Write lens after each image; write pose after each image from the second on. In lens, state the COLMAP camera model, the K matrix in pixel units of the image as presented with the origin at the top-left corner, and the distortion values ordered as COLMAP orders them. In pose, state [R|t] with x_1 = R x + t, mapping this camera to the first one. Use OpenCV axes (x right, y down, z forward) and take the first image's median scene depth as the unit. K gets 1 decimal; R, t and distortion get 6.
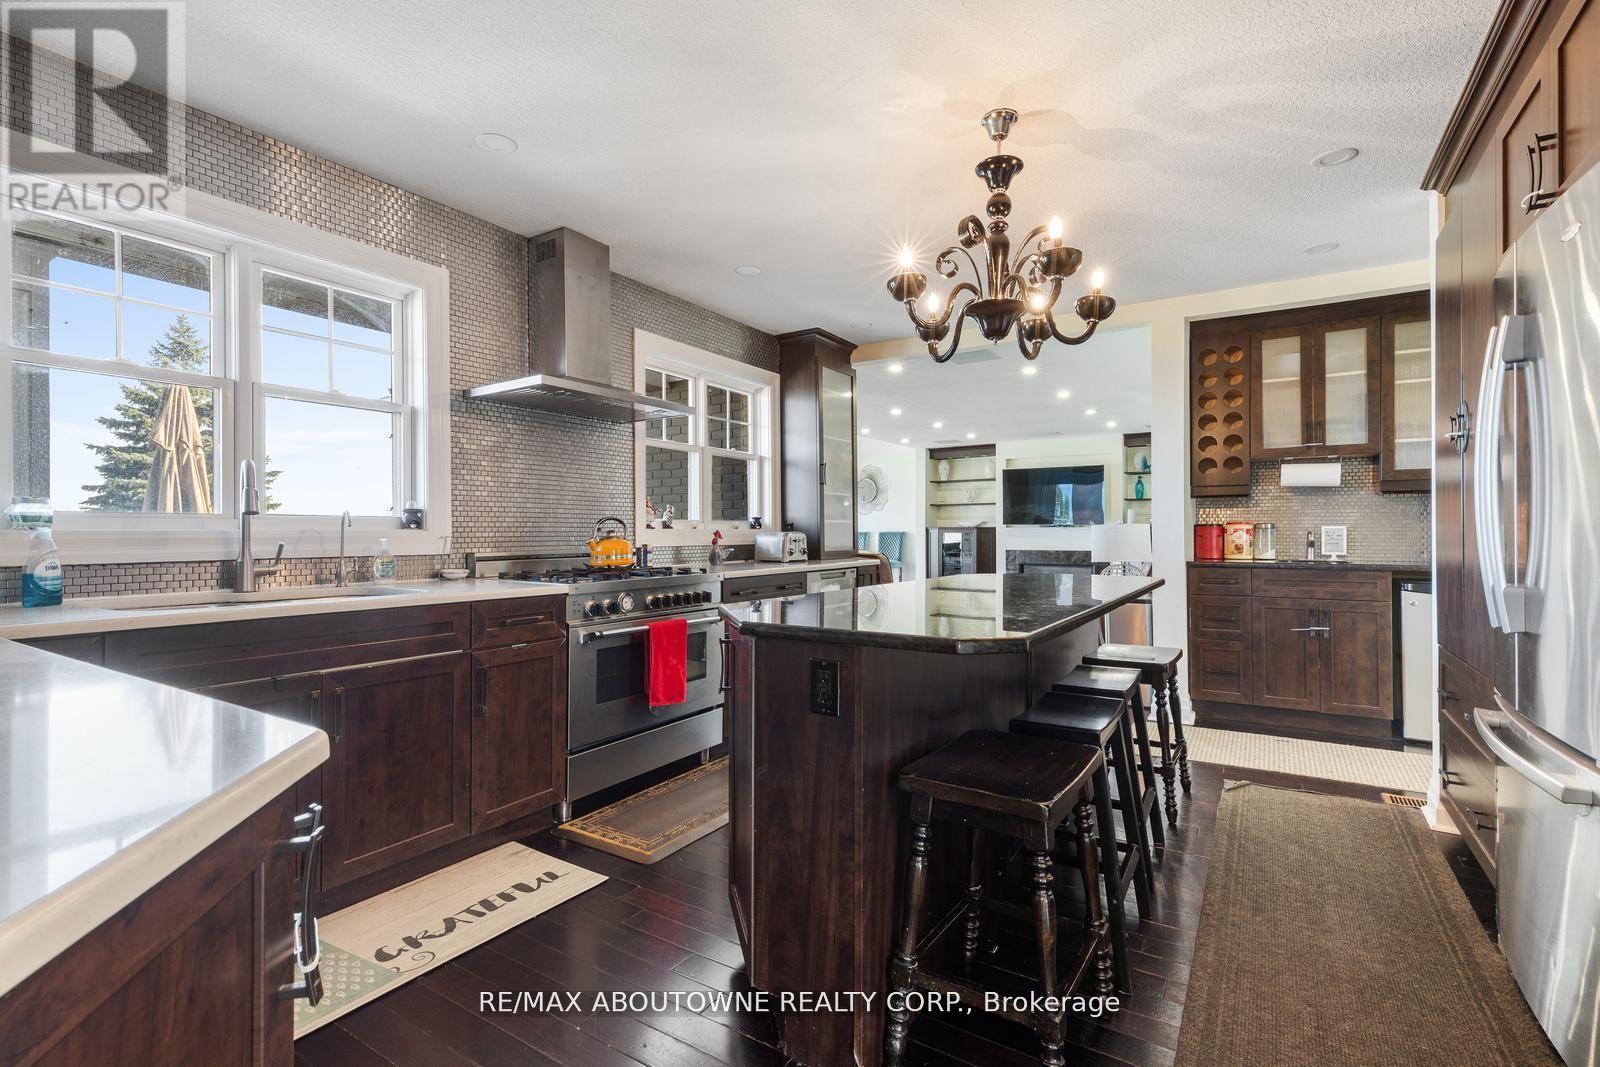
lens RADIAL K [[733.9, 0, 808.2], [0, 733.9, 530.0], [0, 0, 1]] dist [0.021061, -0.000444]
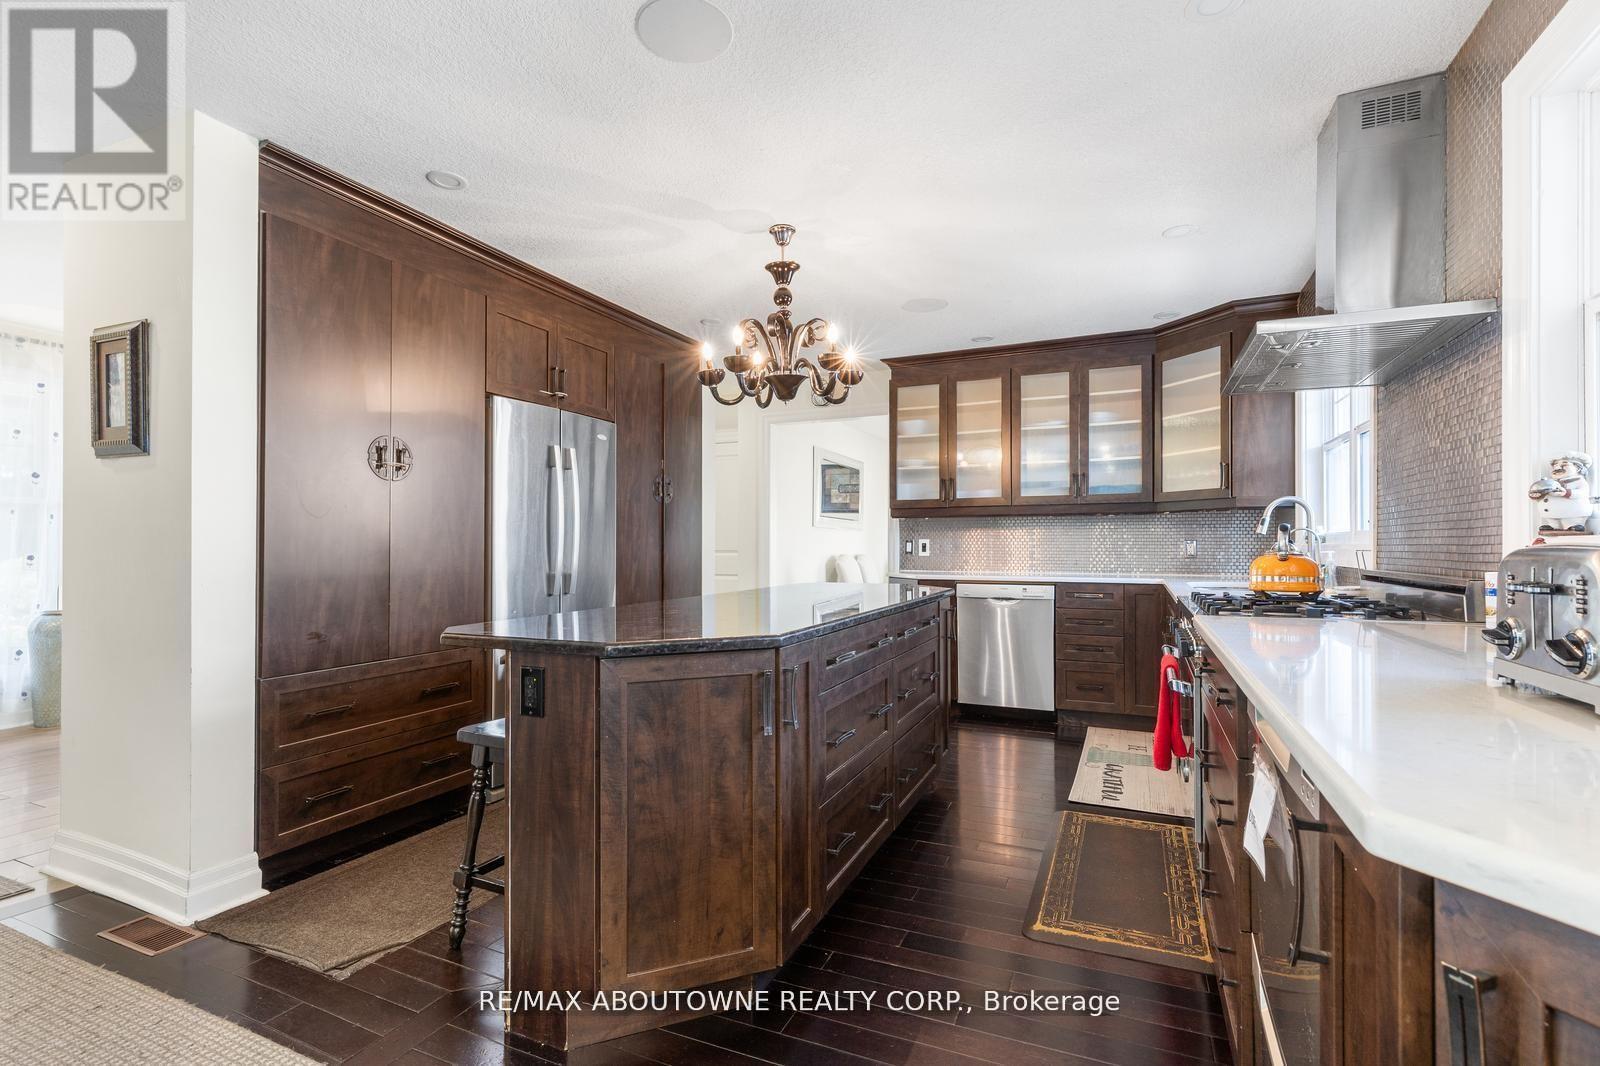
lens RADIAL K [[733.9, 0, 795.3], [0, 733.9, 543.8], [0, 0, 1]] dist [0.021061, -0.000444]
pose [[-0.991628, 0.002394, -0.129107, 0.089253], [0.002896, 0.999989, -0.003699, 0.000572], [0.129097, -0.004042, -0.991624, 0.506300]]
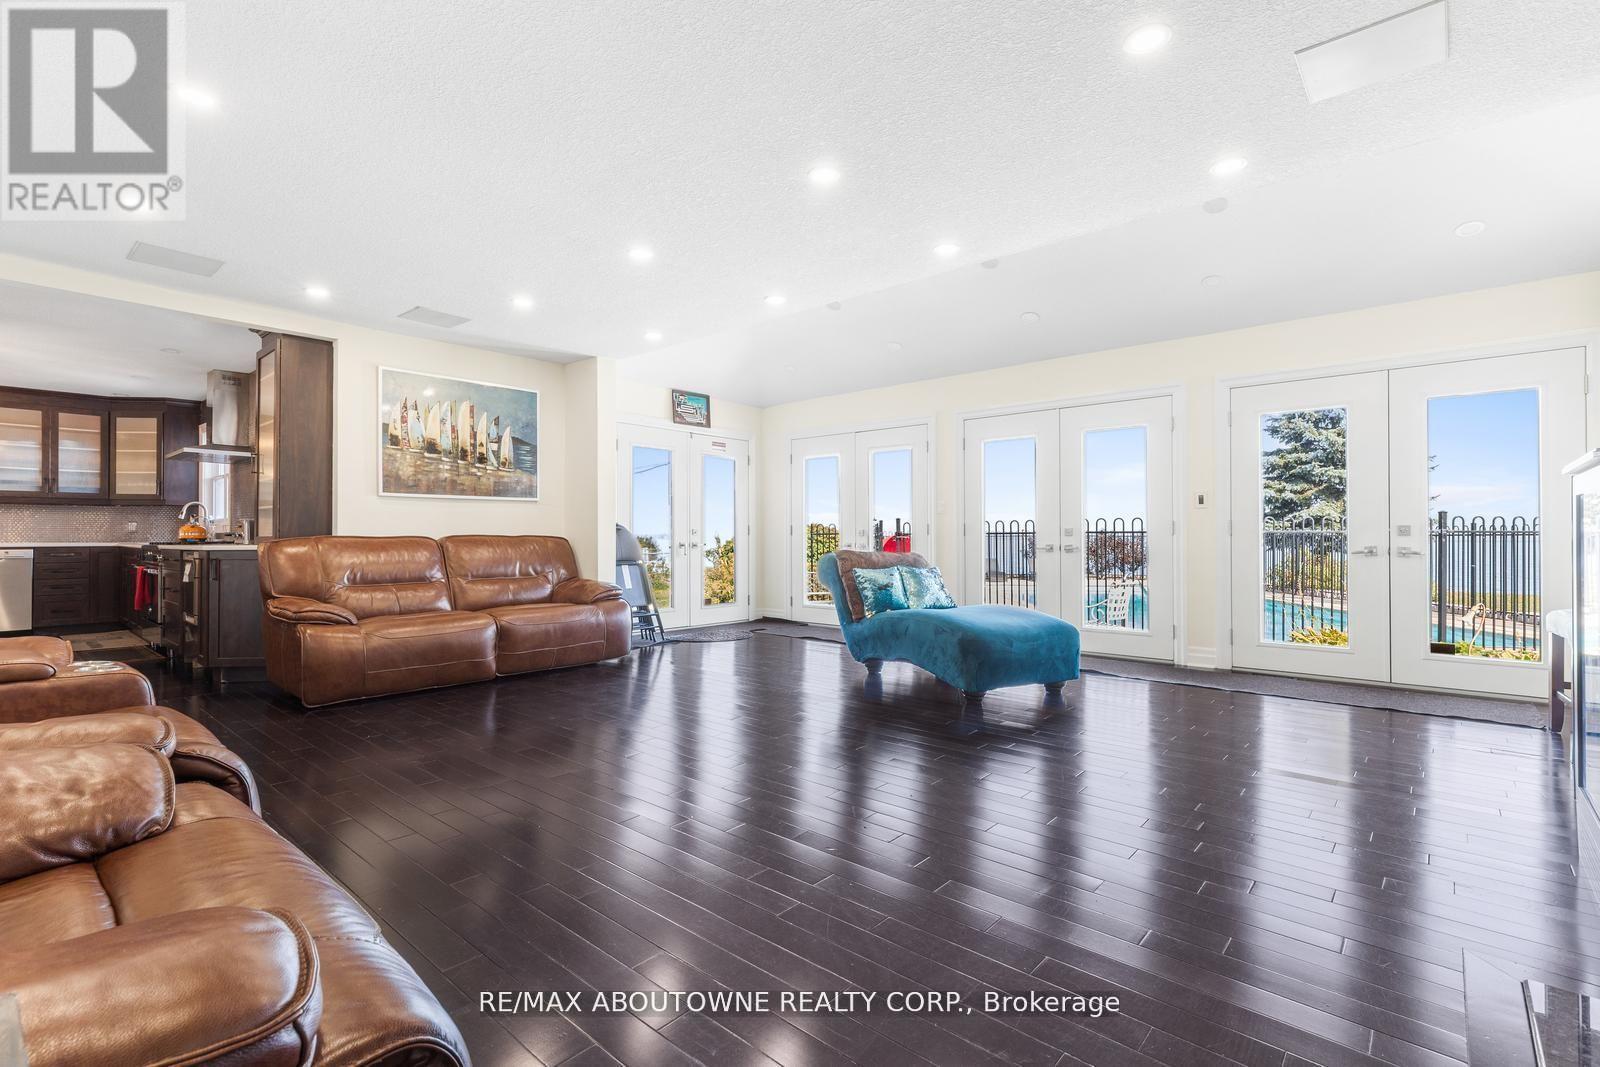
lens RADIAL K [[733.9, 0, 797.2], [0, 733.9, 534.7], [0, 0, 1]] dist [0.021061, -0.000444]
pose [[-0.174633, -0.002502, -0.984630, 0.442096], [0.002579, 0.999992, -0.002999, 0.014599], [0.984630, -0.003063, -0.174625, 0.913790]]
